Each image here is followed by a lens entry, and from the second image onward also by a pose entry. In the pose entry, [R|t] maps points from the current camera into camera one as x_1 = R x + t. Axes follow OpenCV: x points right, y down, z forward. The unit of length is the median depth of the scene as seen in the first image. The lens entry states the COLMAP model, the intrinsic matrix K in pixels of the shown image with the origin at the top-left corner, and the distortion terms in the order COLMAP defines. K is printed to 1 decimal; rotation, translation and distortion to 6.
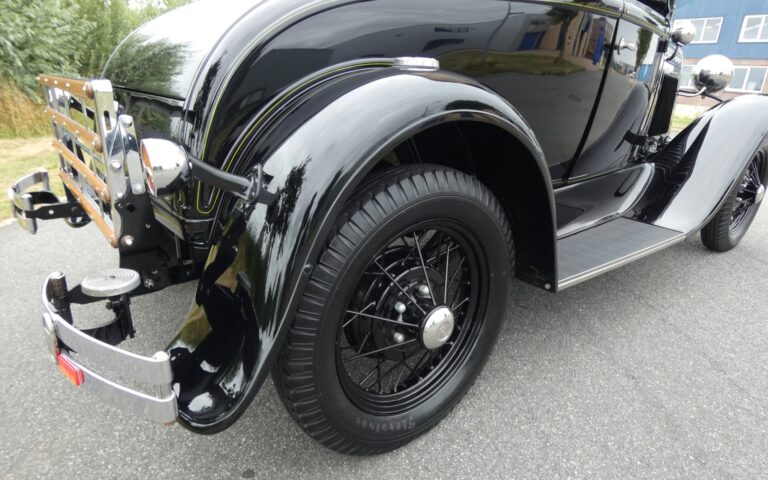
lens RADIAL K [[488.4, 0, 382.2], [0, 488.4, 227.3], [0, 0, 1]] dist [-0.008501, -0.003824]
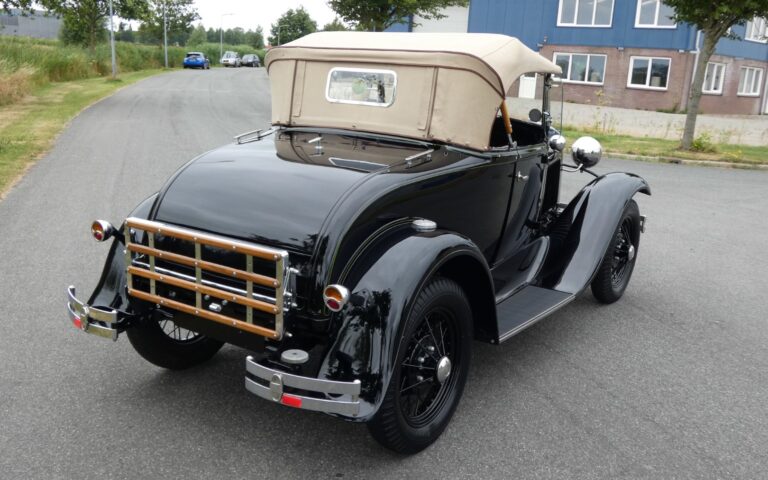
lens RADIAL K [[773.0, 0, 383.4], [0, 773.0, 210.2], [0, 0, 1]] dist [-0.001708, 0.003403]
pose [[0.958104, -0.058849, 0.280311, -0.575177], [0.087960, 0.991827, -0.092423, -0.082860], [-0.272581, 0.113207, 0.955450, -1.134830]]
